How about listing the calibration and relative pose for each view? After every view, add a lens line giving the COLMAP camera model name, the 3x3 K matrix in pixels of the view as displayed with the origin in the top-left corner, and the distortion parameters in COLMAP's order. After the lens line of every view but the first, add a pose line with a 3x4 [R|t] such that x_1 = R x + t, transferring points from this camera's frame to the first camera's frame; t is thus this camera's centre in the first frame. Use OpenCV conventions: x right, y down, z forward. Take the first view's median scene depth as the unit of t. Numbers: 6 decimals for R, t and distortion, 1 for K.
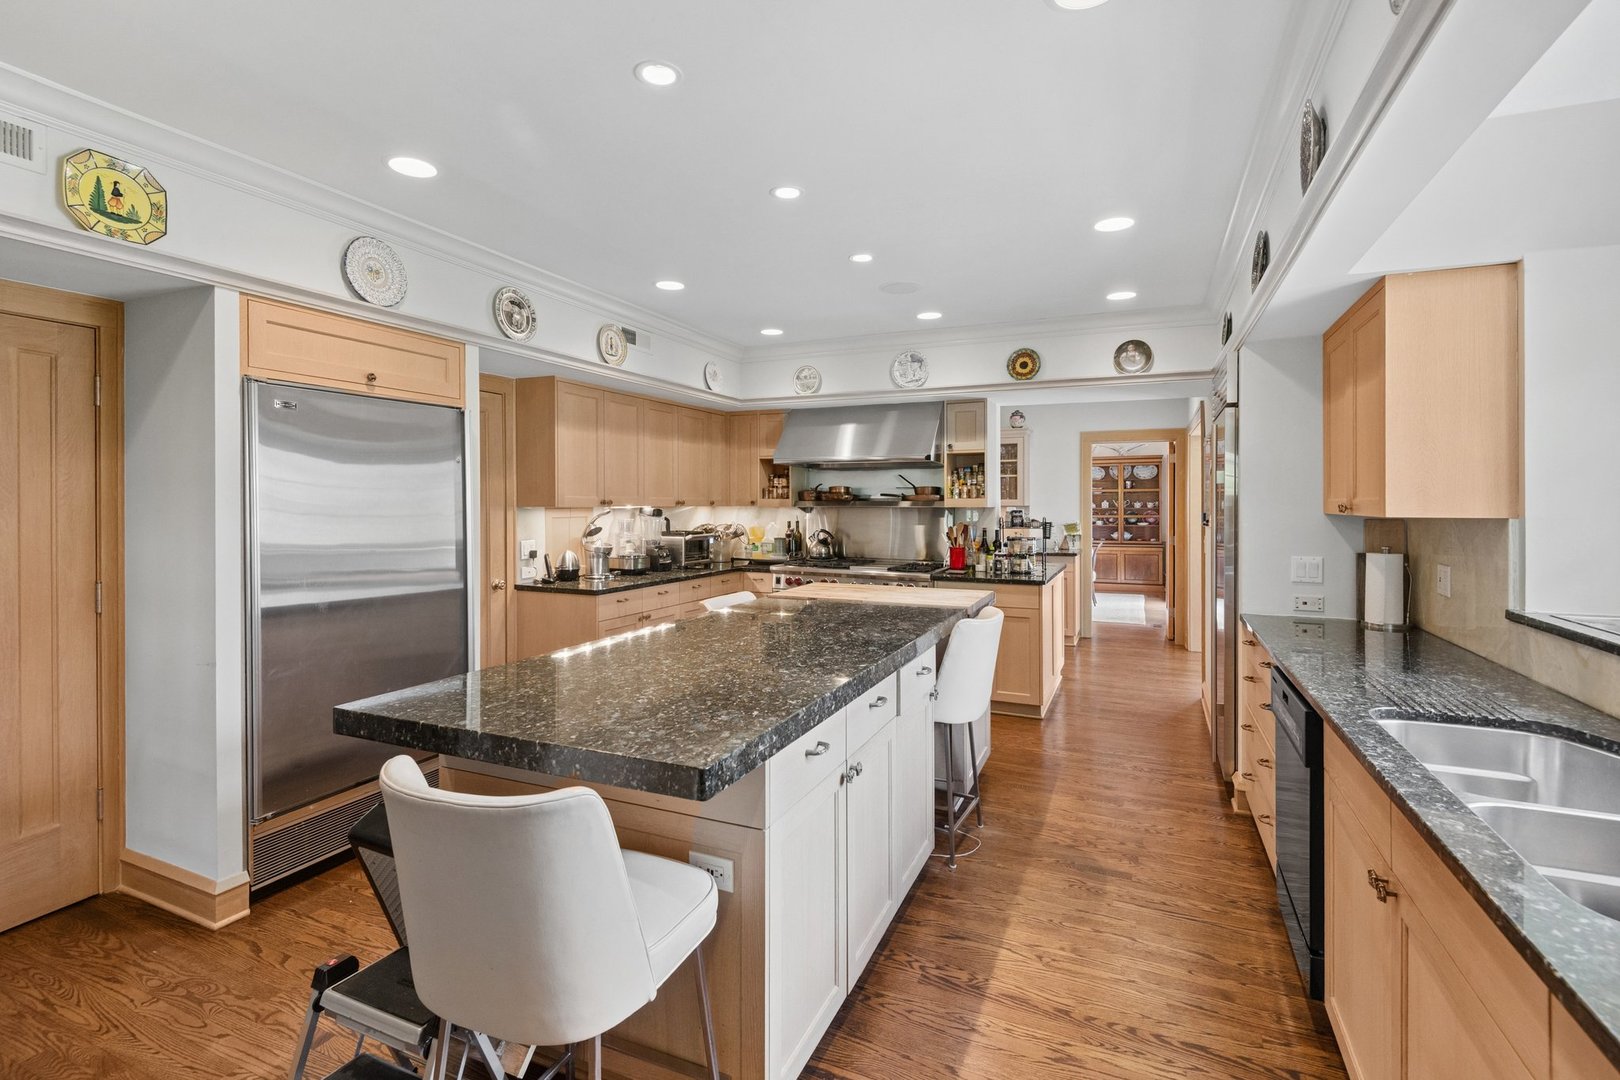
lens RADIAL K [[750.5, 0, 808.3], [0, 750.5, 507.5], [0, 0, 1]] dist [0.037978, -0.025980]
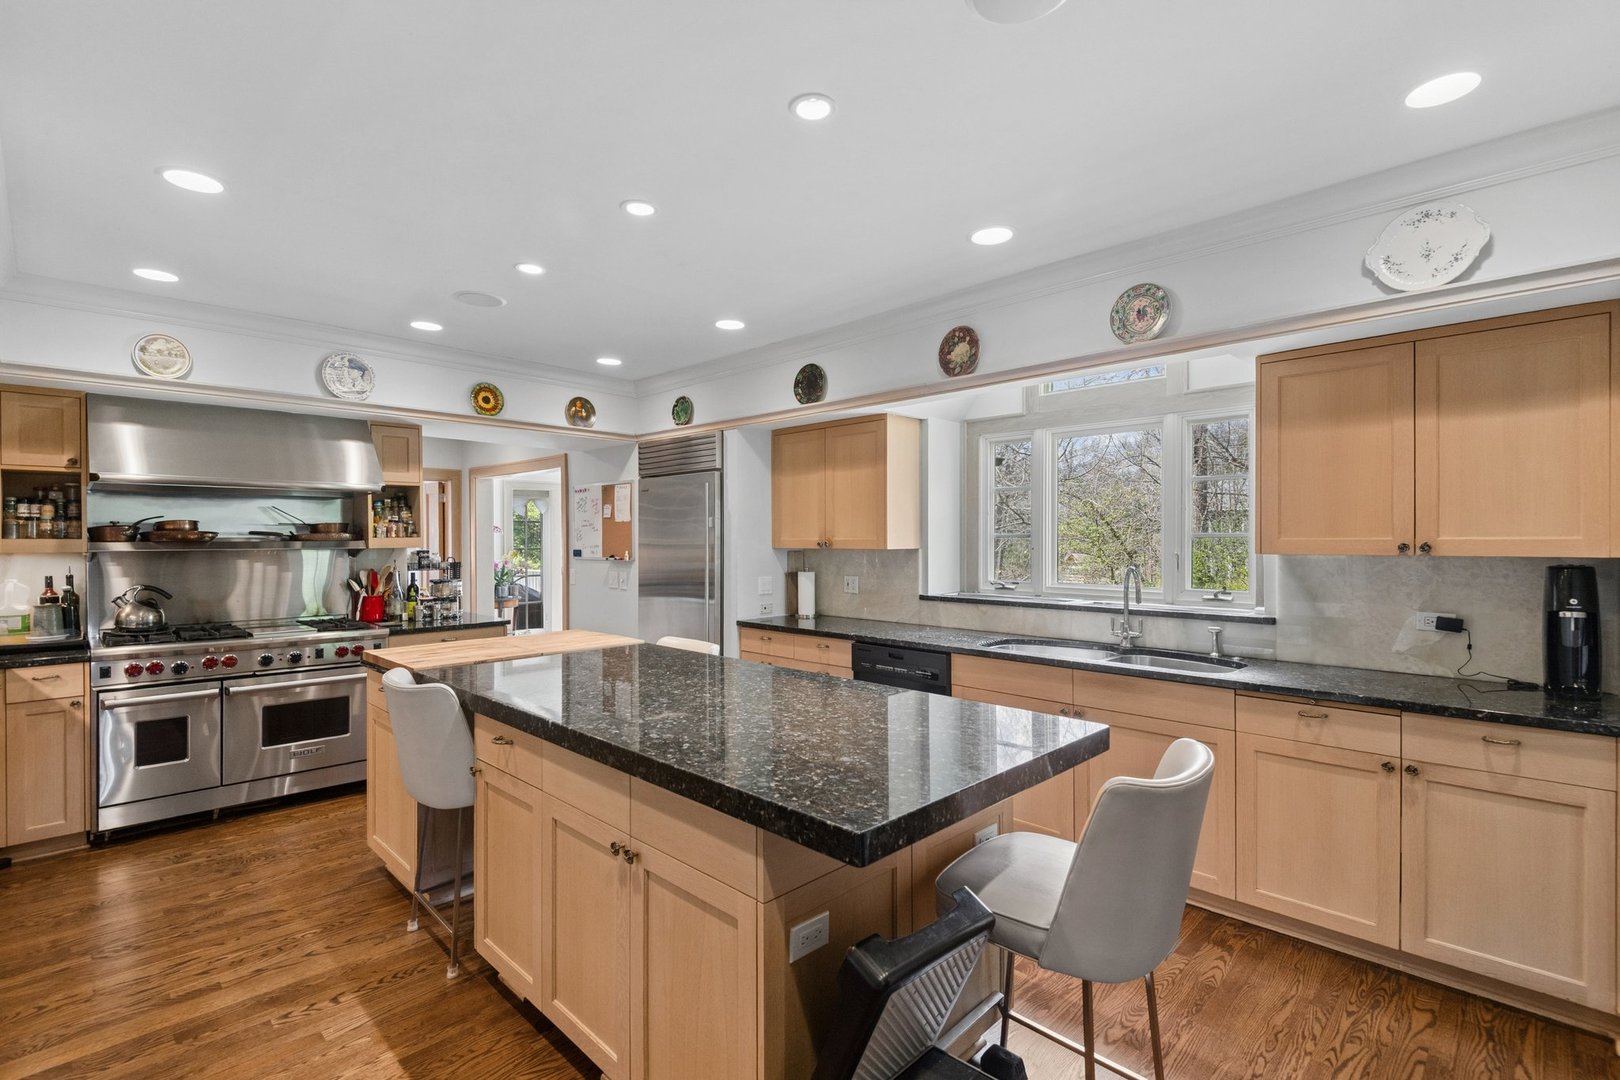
lens RADIAL K [[756.8, 0, 799.5], [0, 756.8, 537.0], [0, 0, 1]] dist [0.046536, -0.025623]
pose [[0.353053, -0.001886, 0.935602, -0.575423], [0.009454, 0.999954, -0.001552, -0.009113], [-0.935556, 0.009393, 0.353054, 0.330087]]
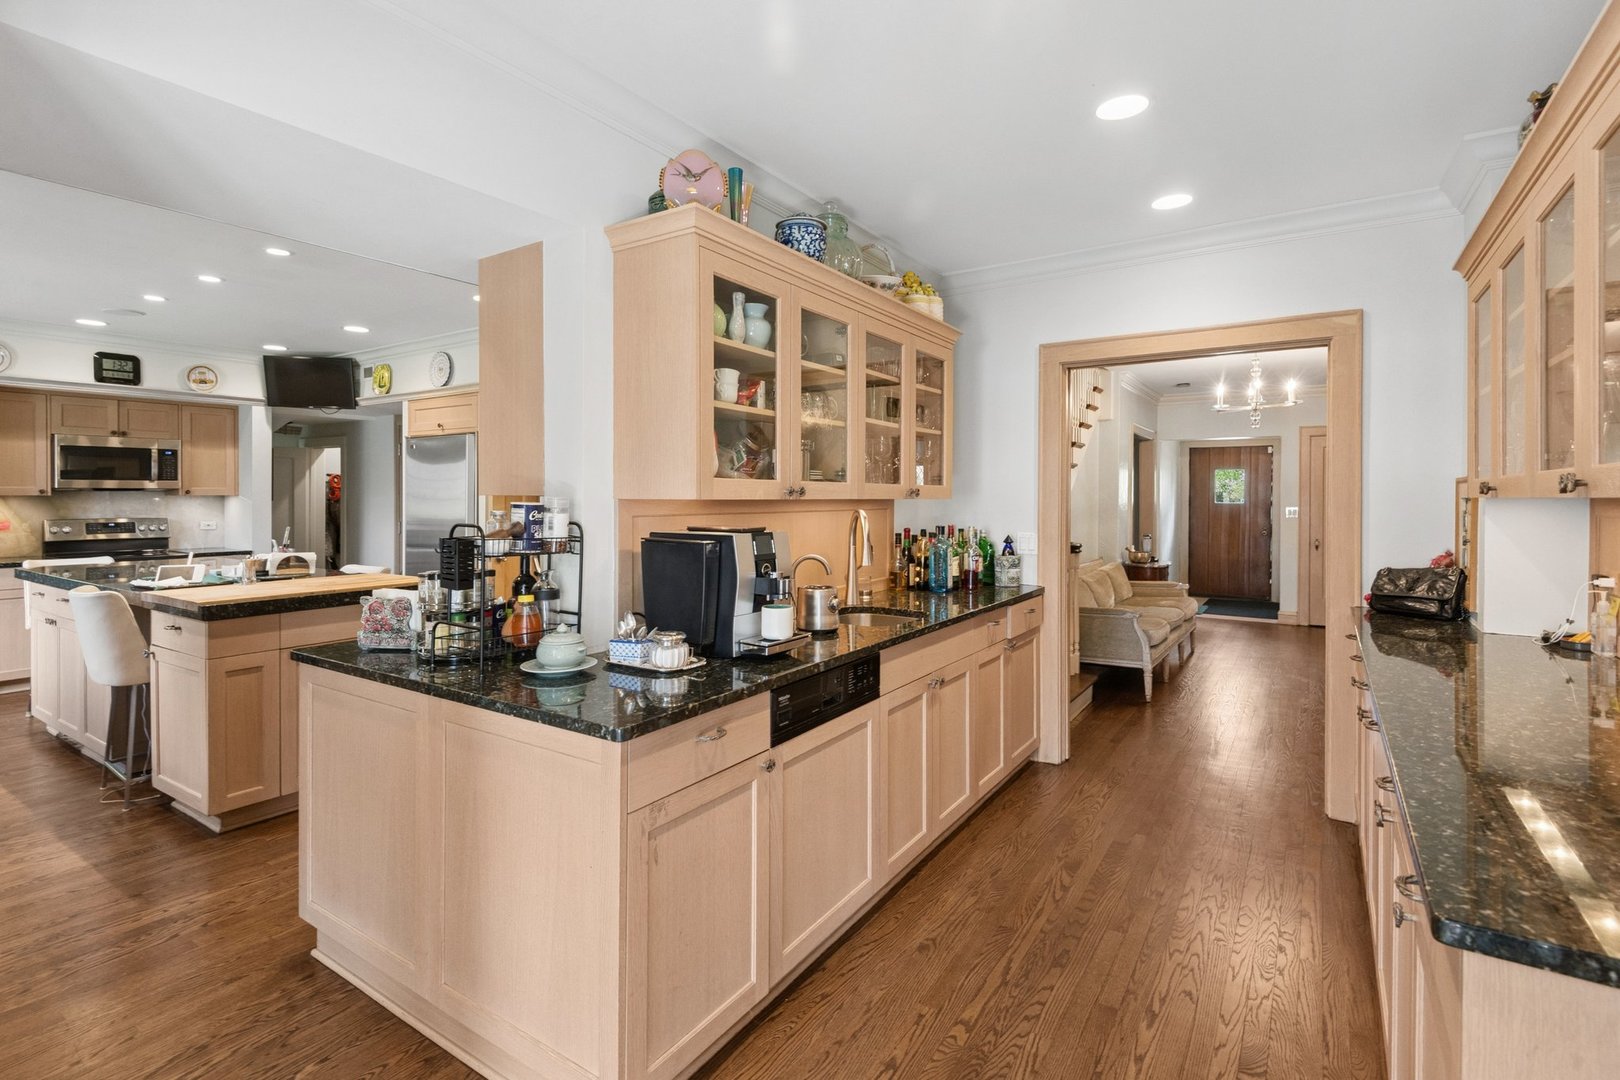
lens RADIAL K [[760.6, 0, 814.0], [0, 760.6, 500.4], [0, 0, 1]] dist [-0.000433, -0.001327]
pose [[-0.156733, 0.006684, -0.987618, 0.858824], [-0.006461, 0.999949, 0.007793, -0.001915], [0.987620, 0.007602, -0.156682, 1.634931]]
